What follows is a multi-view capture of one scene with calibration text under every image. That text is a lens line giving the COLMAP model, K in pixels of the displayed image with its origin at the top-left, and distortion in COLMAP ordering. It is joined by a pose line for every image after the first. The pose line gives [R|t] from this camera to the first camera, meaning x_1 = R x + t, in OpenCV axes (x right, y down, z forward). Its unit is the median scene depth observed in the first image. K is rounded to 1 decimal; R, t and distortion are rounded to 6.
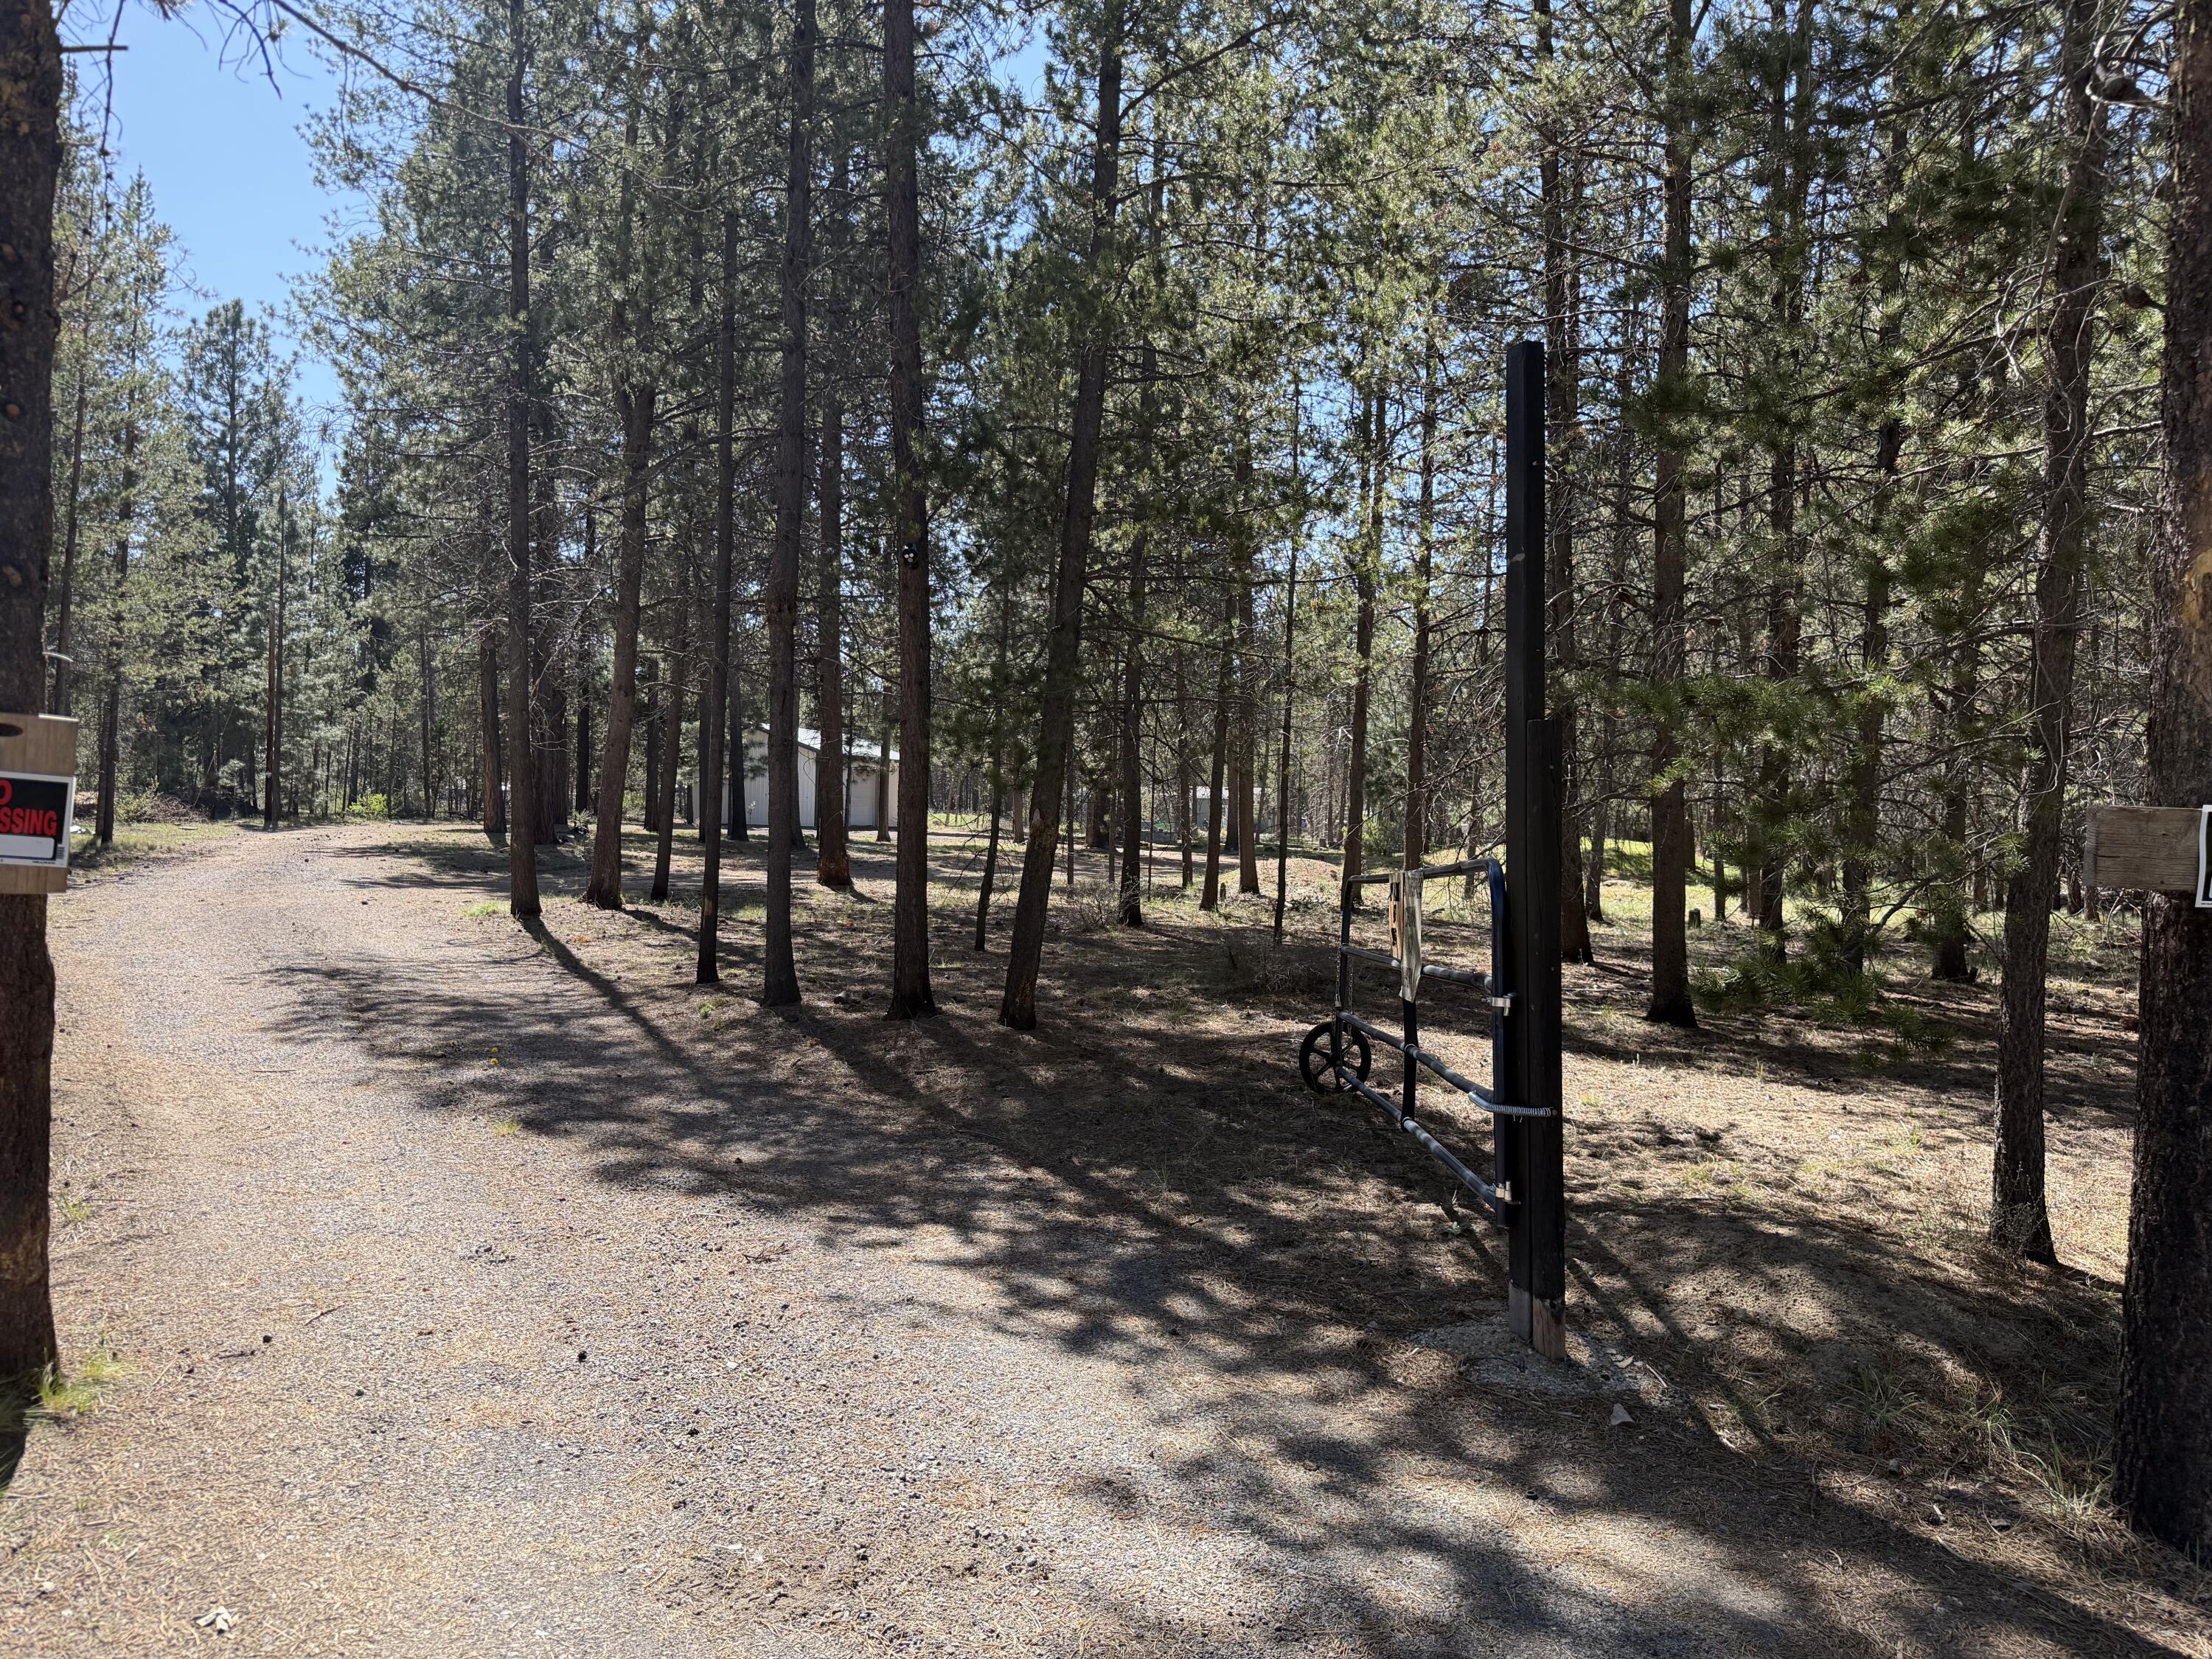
lens RADIAL K [[1567.5, 0, 1161.9], [0, 1567.5, 786.7], [0, 0, 1]] dist [0.020360, -0.026208]
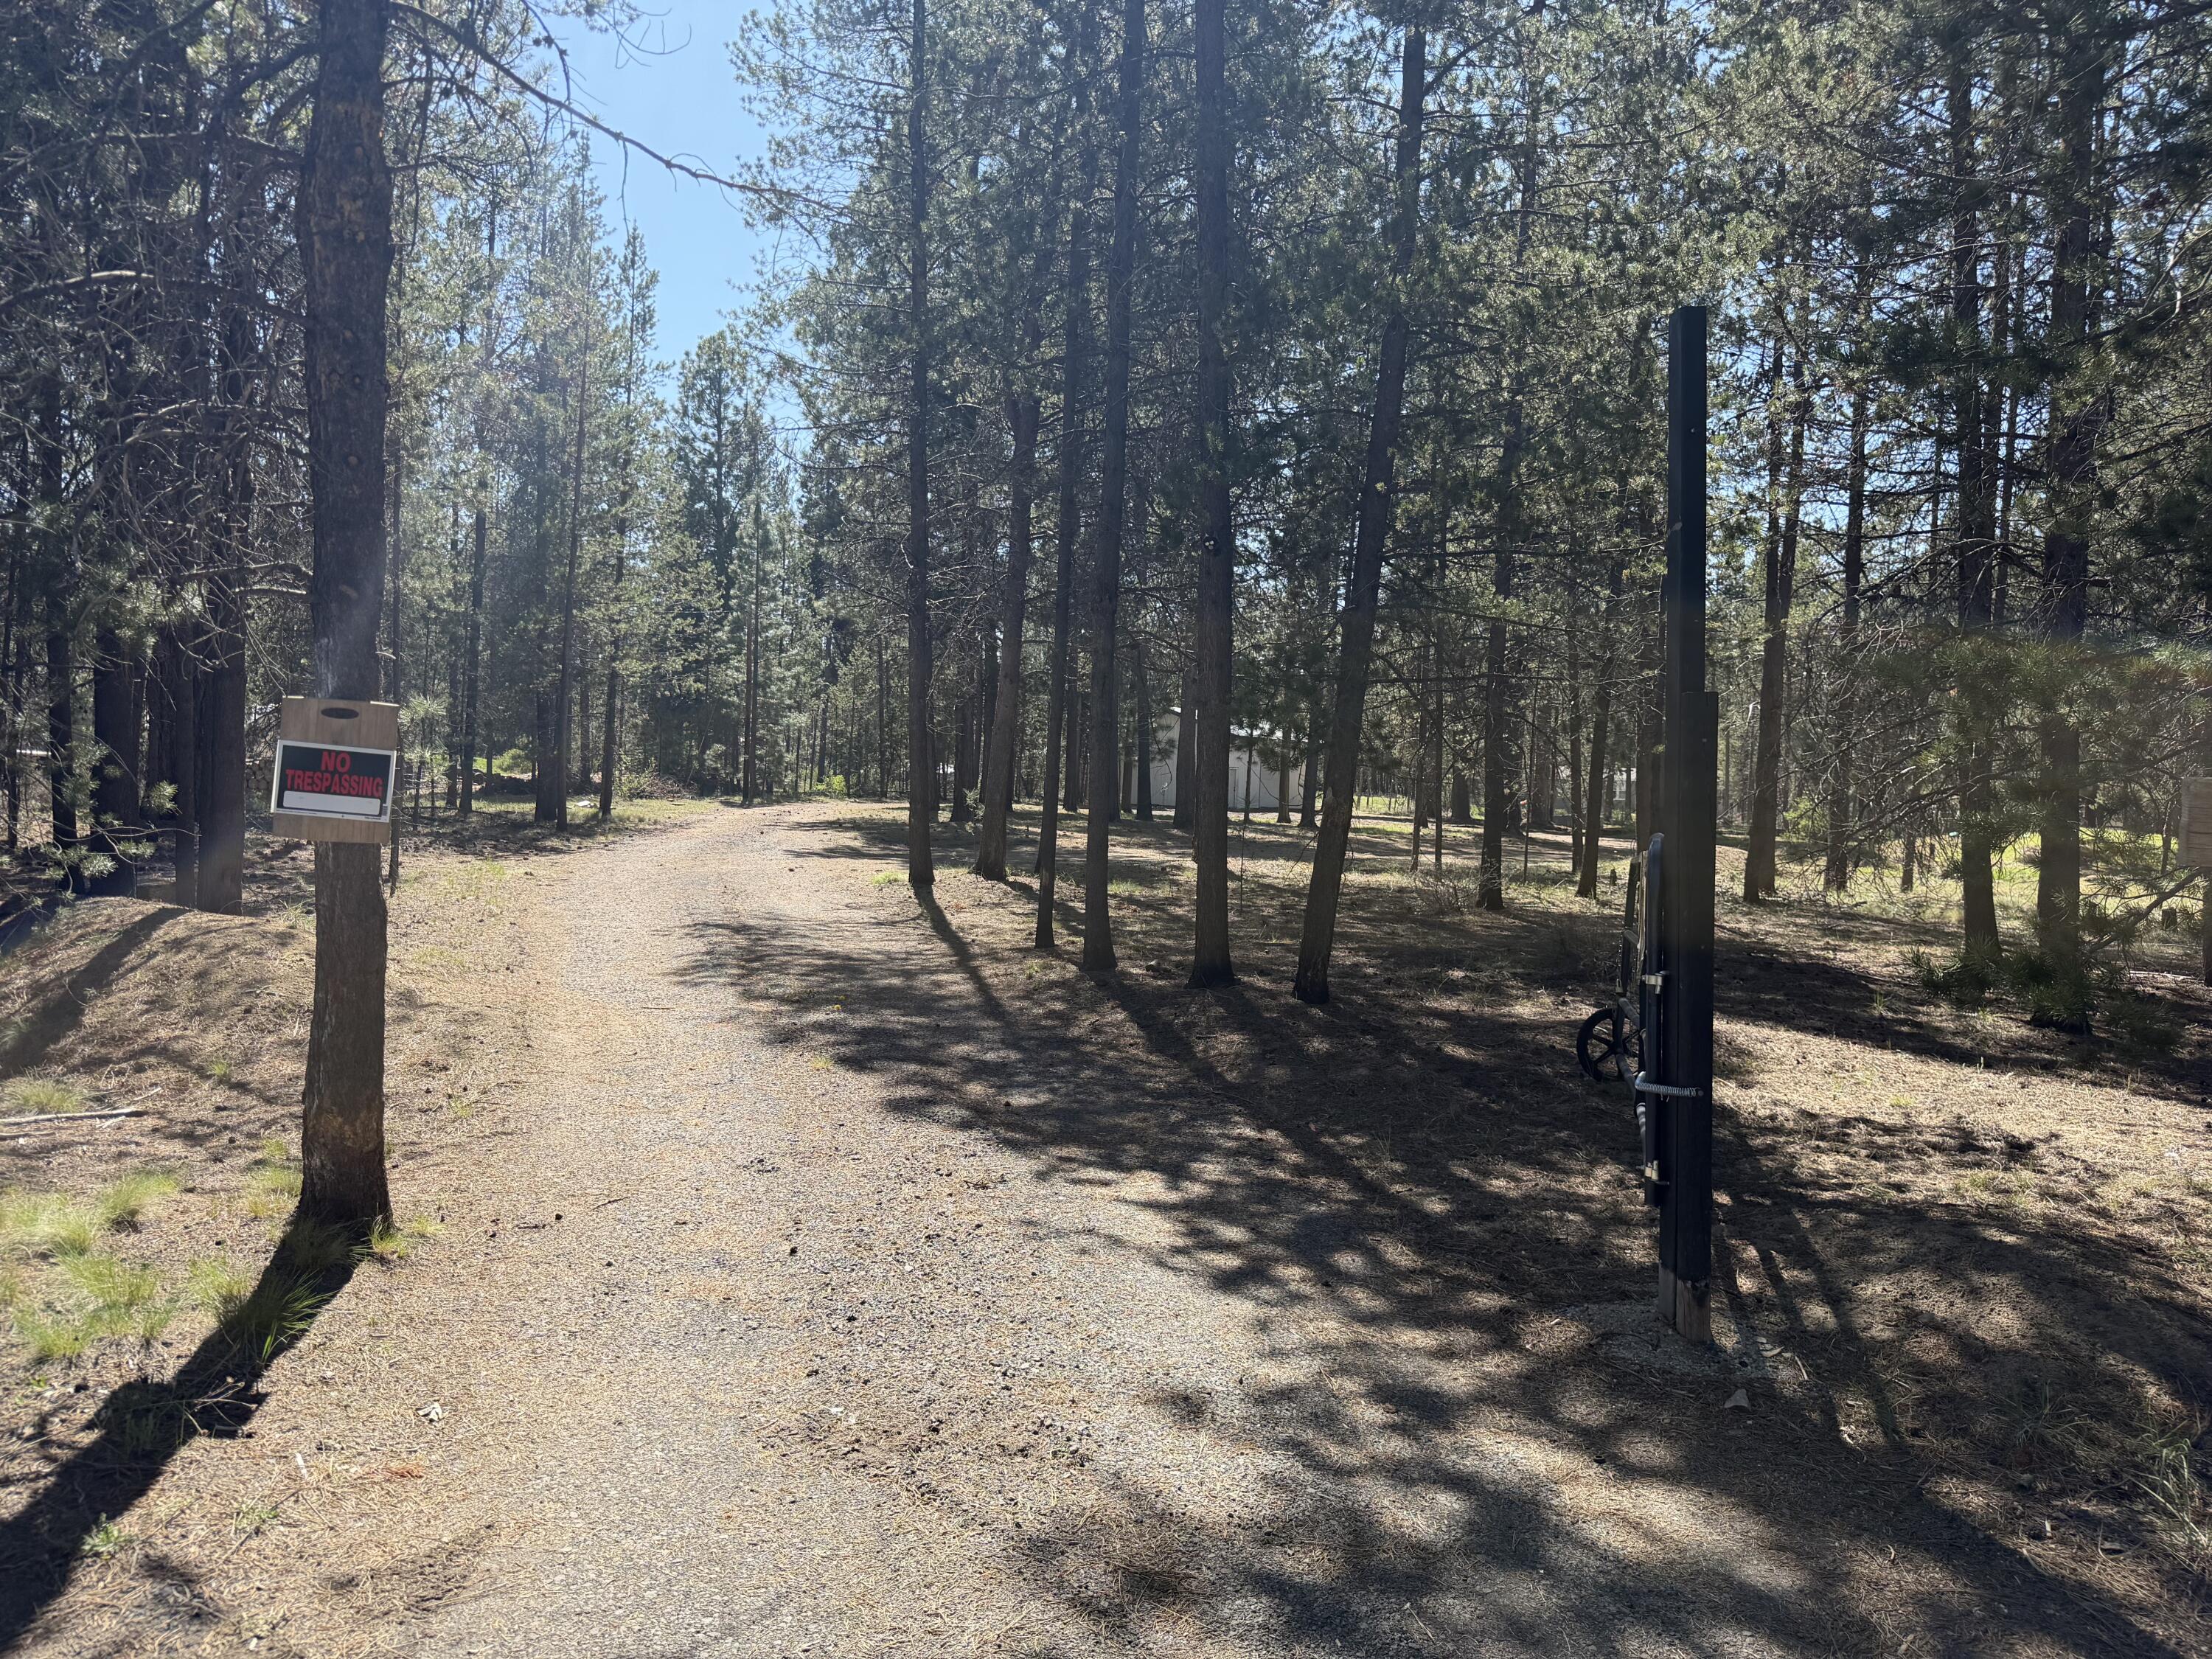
lens RADIAL K [[1567.5, 0, 1152.1], [0, 1567.5, 795.8], [0, 0, 1]] dist [0.020360, -0.026208]
pose [[0.964265, 0.007651, -0.264830, 0.100574], [-0.003291, 0.999852, 0.016901, 0.003357], [0.264920, -0.015425, 0.964147, -0.021001]]
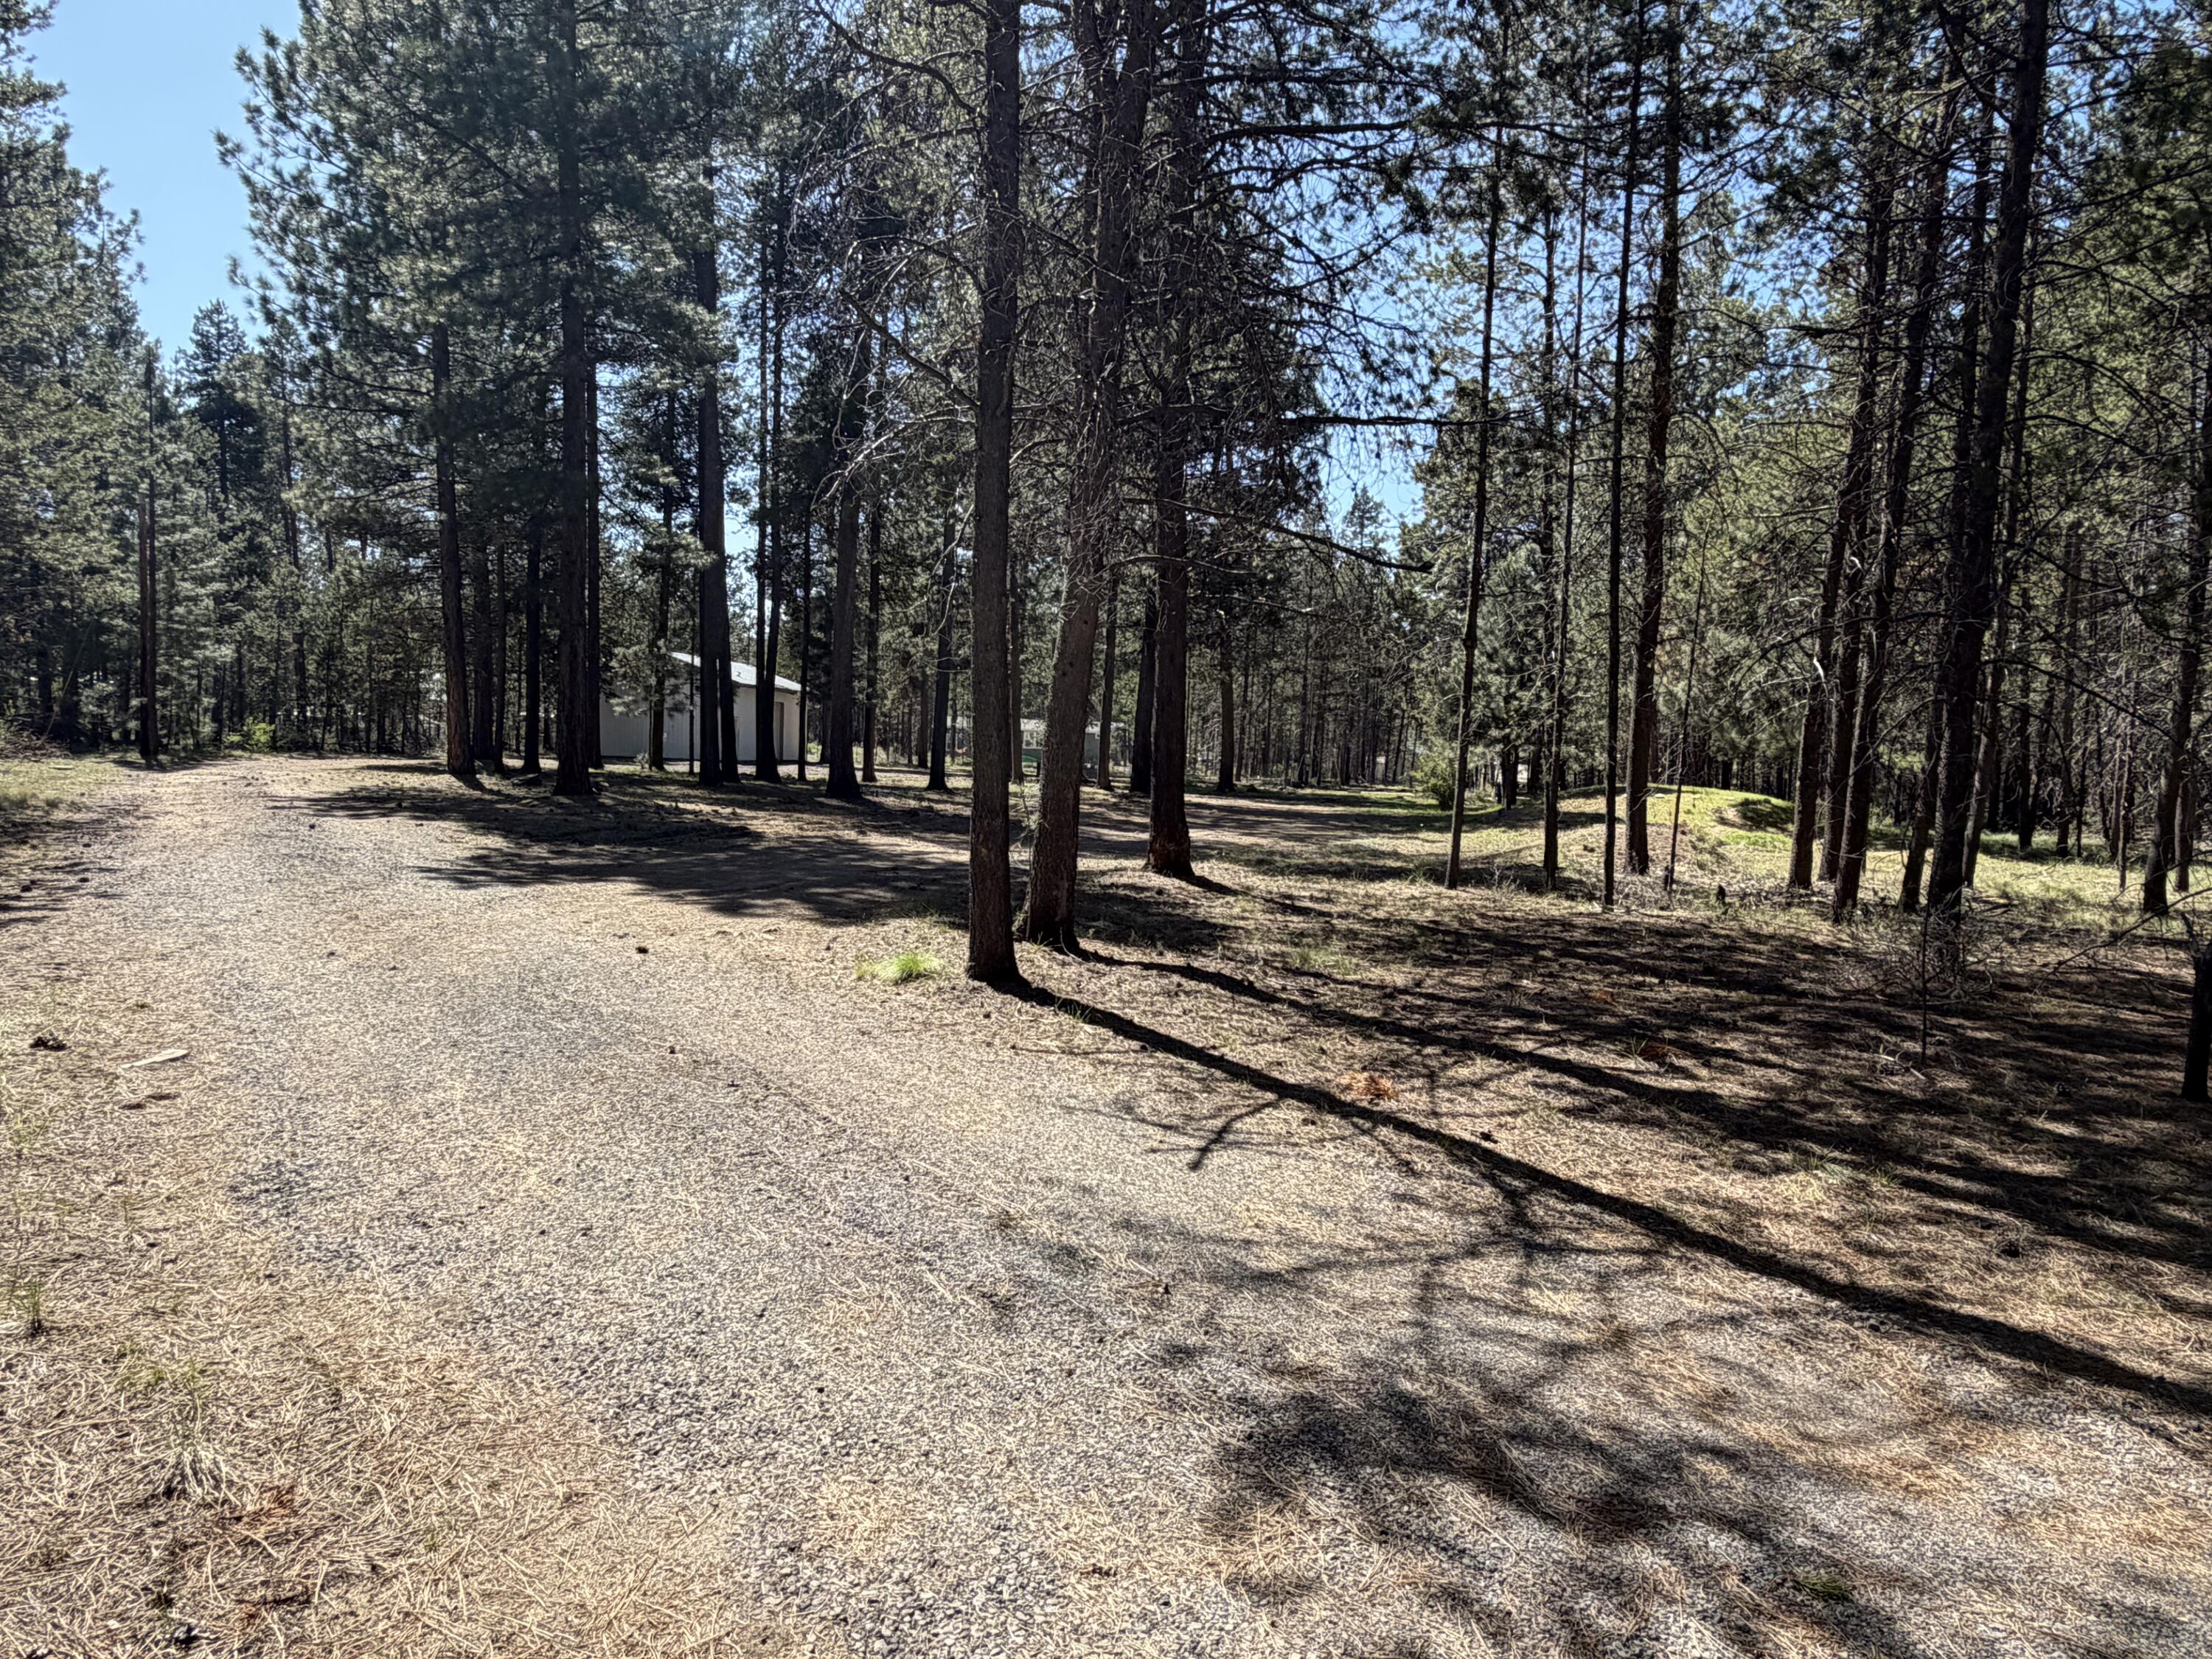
lens RADIAL K [[1344.7, 0, 1107.8], [0, 1344.7, 811.8], [0, 0, 1]] dist [0.001429, 0.001616]
pose [[0.988591, 0.003101, 0.150595, -2.420232], [-0.013442, 0.997615, 0.067700, -0.057372], [-0.150026, -0.068952, 0.986275, 3.001655]]
